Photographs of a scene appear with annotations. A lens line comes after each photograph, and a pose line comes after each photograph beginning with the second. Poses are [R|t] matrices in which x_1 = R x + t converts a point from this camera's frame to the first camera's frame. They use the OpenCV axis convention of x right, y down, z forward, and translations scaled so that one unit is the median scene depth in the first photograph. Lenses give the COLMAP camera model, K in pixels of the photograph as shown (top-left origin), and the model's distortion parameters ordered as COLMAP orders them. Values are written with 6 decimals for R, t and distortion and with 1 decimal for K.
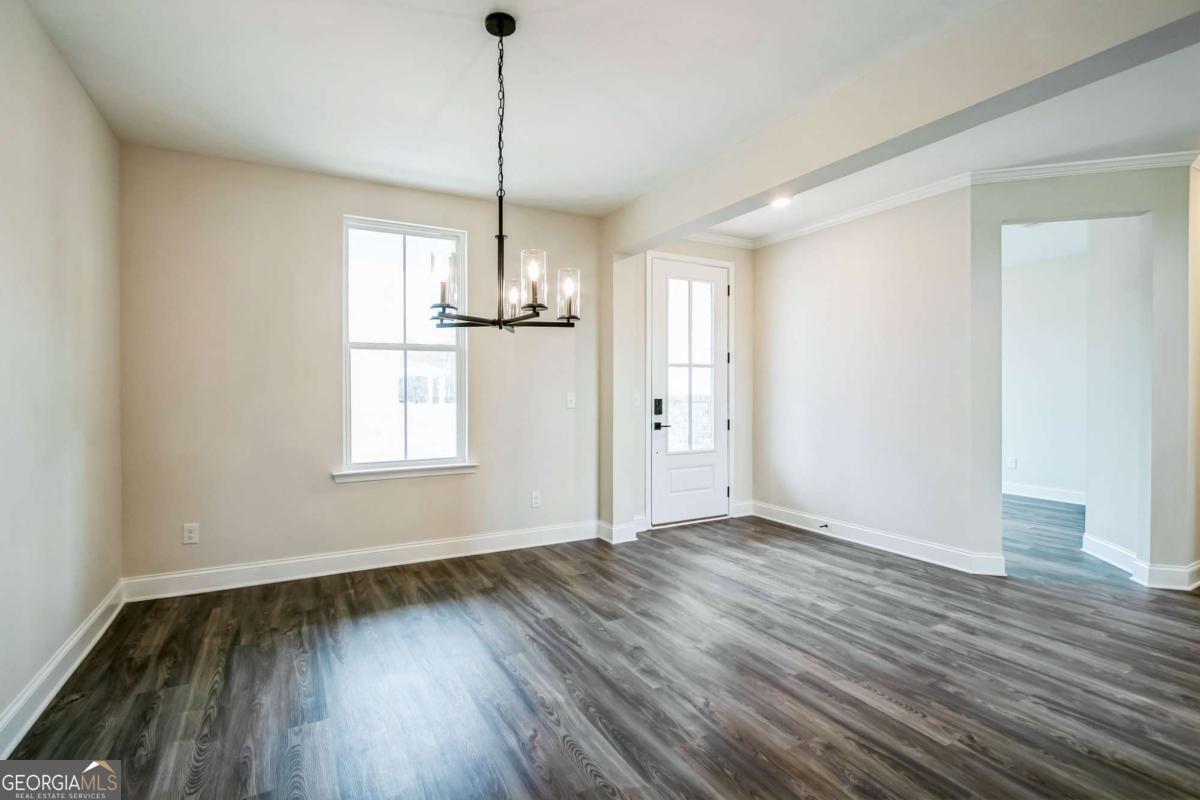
lens RADIAL K [[541.6, 0, 600.0], [0, 541.6, 400.0], [0, 0, 1]] dist [-0.027438, -0.000388]
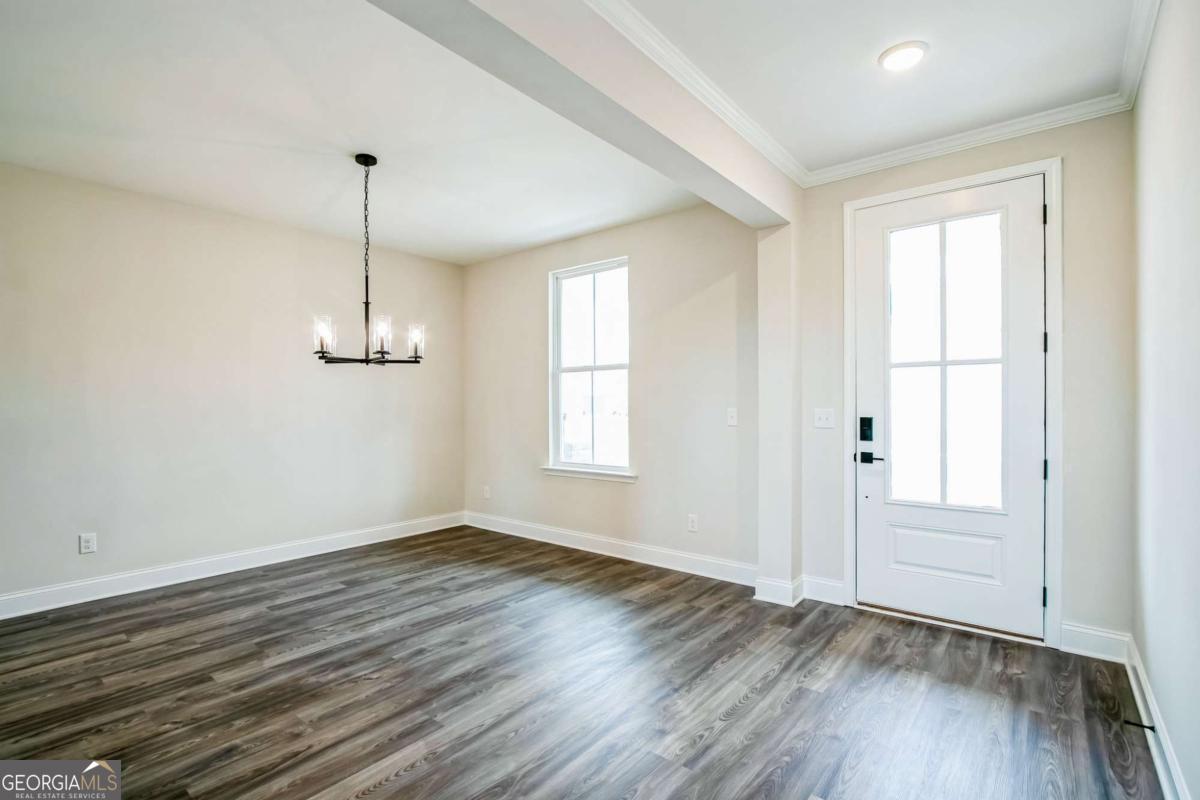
lens RADIAL K [[570.8, 0, 584.6], [0, 570.8, 402.0], [0, 0, 1]] dist [-0.001358, -0.000344]
pose [[0.358905, -0.003689, -0.933367, 0.840578], [-0.003083, 0.999982, -0.005138, -0.021647], [0.933369, 0.004721, 0.358887, 0.537337]]
